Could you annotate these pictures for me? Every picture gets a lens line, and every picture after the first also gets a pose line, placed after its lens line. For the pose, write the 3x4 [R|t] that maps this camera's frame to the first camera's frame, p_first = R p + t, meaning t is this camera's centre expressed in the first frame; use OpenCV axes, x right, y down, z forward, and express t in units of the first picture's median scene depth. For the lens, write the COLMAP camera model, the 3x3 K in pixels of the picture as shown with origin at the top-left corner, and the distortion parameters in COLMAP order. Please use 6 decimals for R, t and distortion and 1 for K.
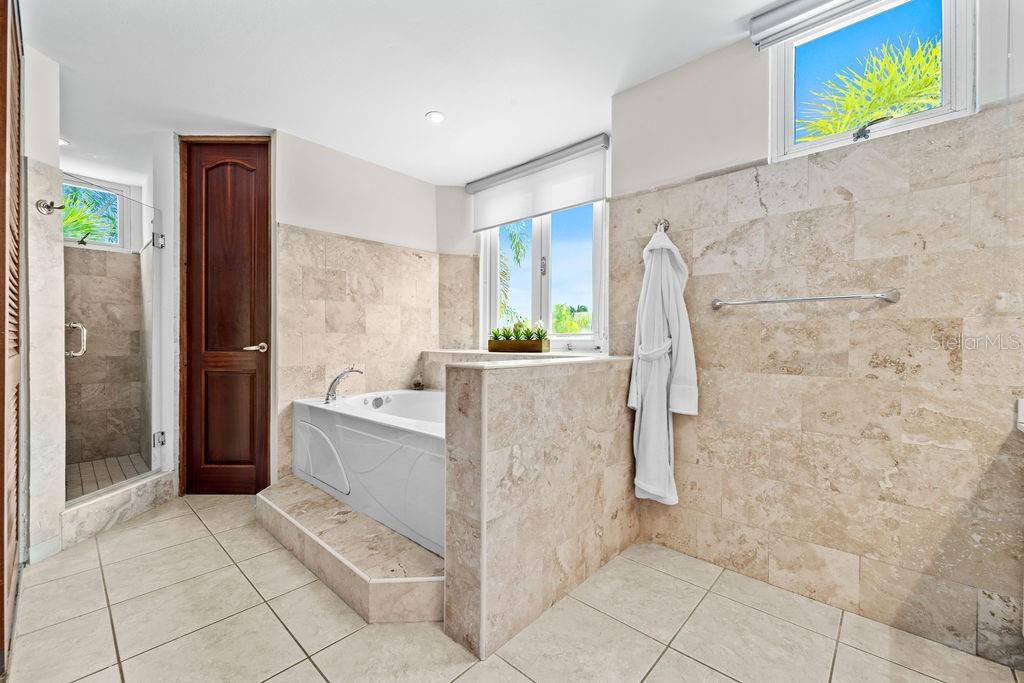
lens RADIAL K [[416.7, 0, 511.6], [0, 416.7, 343.5], [0, 0, 1]] dist [0.007145, -0.002802]
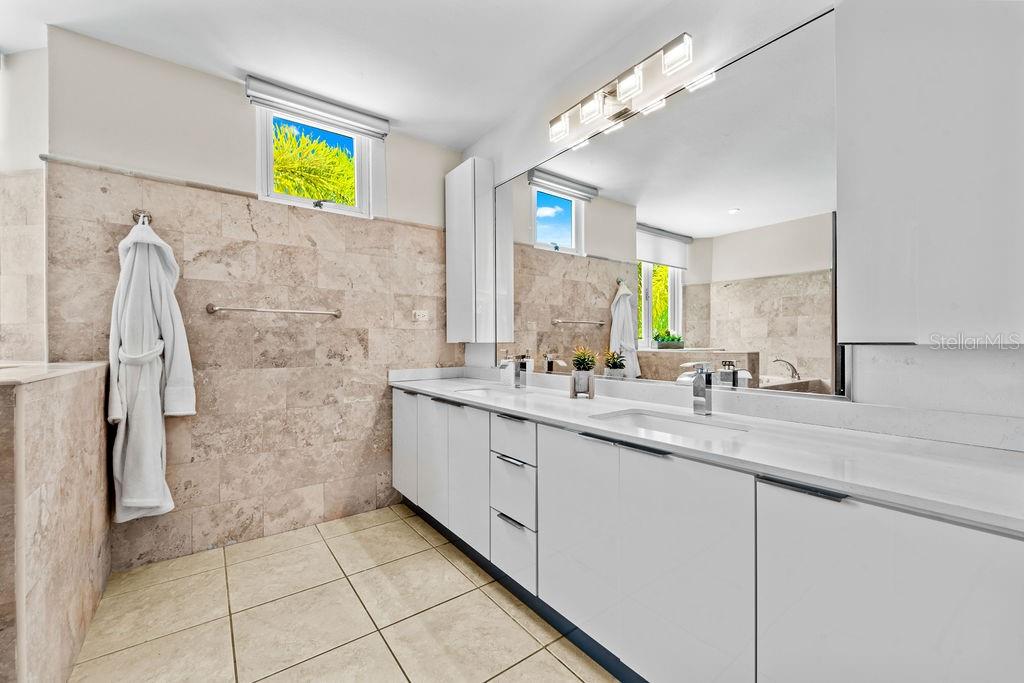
lens RADIAL K [[416.7, 0, 515.9], [0, 416.7, 341.3], [0, 0, 1]] dist [0.007145, -0.002802]
pose [[0.178567, -0.003058, 0.983923, -0.478444], [0.012437, 0.999922, 0.000851, 0.000263], [-0.983849, 0.012085, 0.178591, 0.032686]]
